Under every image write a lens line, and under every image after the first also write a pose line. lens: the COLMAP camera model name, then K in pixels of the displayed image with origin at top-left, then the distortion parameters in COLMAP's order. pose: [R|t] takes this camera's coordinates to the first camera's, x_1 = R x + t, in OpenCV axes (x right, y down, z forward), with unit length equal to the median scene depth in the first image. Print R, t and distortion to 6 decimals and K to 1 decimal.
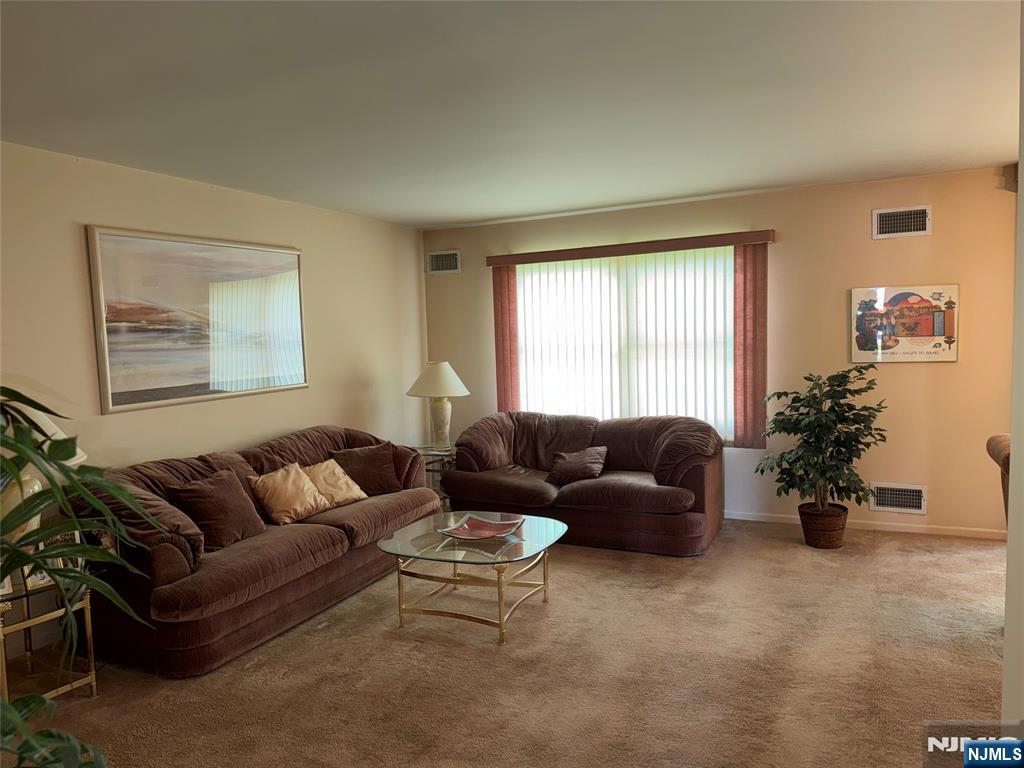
lens RADIAL K [[714.1, 0, 509.4], [0, 714.1, 384.2], [0, 0, 1]] dist [0.033638, -0.021479]
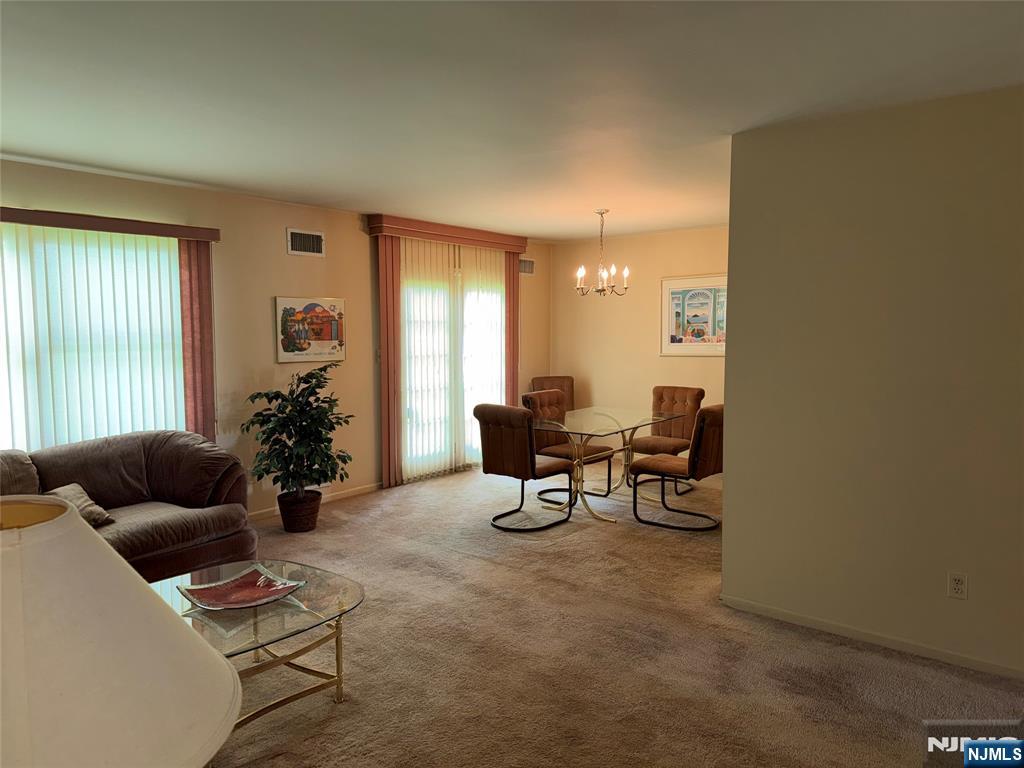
lens RADIAL K [[714.1, 0, 512.2], [0, 714.1, 386.3], [0, 0, 1]] dist [0.033638, -0.021479]
pose [[0.216124, -0.051573, 0.975003, -0.536315], [0.057846, 0.997526, 0.039942, -0.018367], [-0.974651, 0.047768, 0.218573, 0.424229]]
